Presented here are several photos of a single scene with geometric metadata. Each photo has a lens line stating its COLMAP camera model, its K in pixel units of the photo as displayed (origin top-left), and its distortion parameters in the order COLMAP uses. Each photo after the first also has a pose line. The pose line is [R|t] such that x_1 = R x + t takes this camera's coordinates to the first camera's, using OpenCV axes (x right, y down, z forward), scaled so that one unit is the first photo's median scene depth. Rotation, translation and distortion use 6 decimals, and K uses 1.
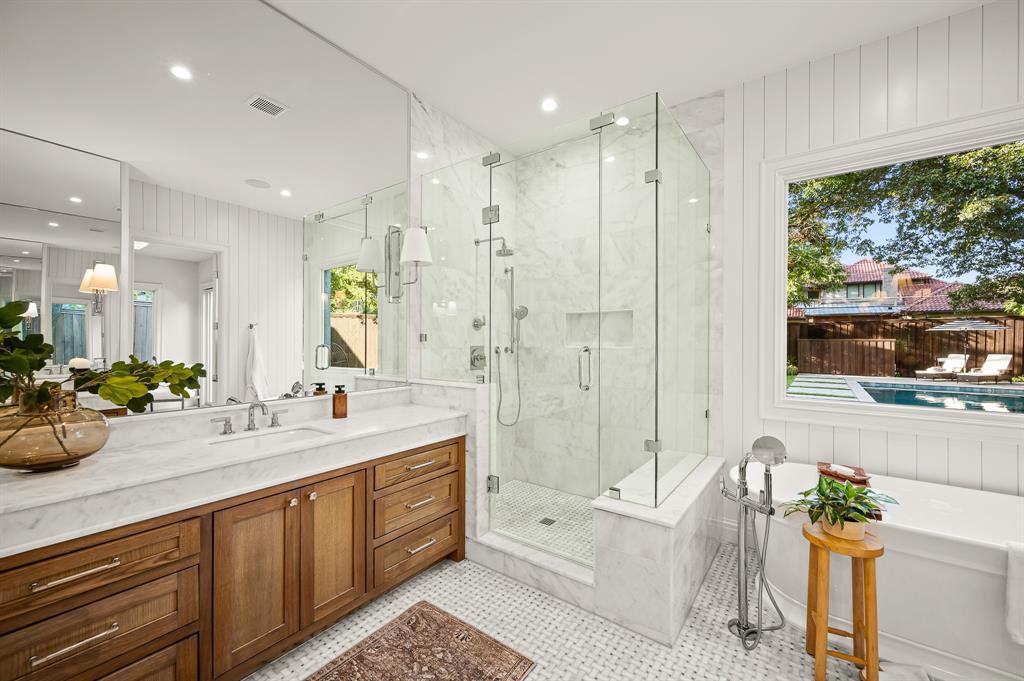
lens RADIAL K [[406.9, 0, 512.0], [0, 406.9, 340.5], [0, 0, 1]] dist [-0.000833, -0.000220]
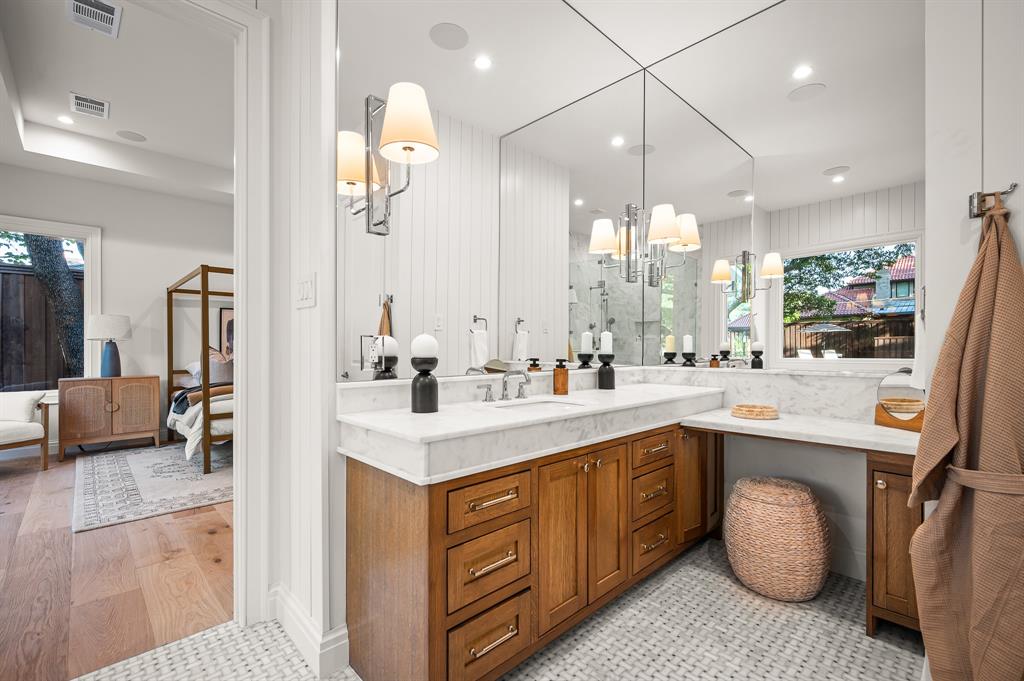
lens RADIAL K [[439.6, 0, 519.0], [0, 439.6, 339.2], [0, 0, 1]] dist [0.000381, 0.000187]
pose [[0.988409, -0.003990, -0.151762, -0.116880], [0.001769, 0.999889, -0.014764, 0.060989], [0.151804, 0.014325, 0.988307, -1.422633]]
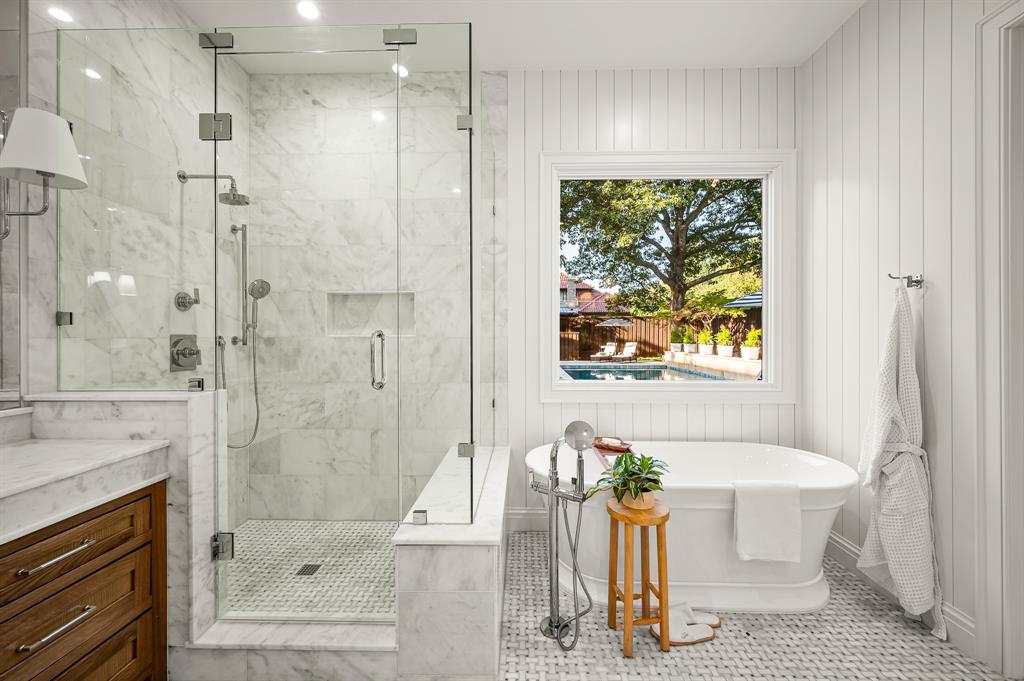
lens RADIAL K [[406.9, 0, 511.8], [0, 406.9, 335.6], [0, 0, 1]] dist [-0.001096, 0.000039]
pose [[0.815524, -0.004161, 0.578708, -0.035181], [0.003025, 0.999991, 0.002927, 0.015658], [-0.578715, -0.000637, 0.815530, 0.167237]]
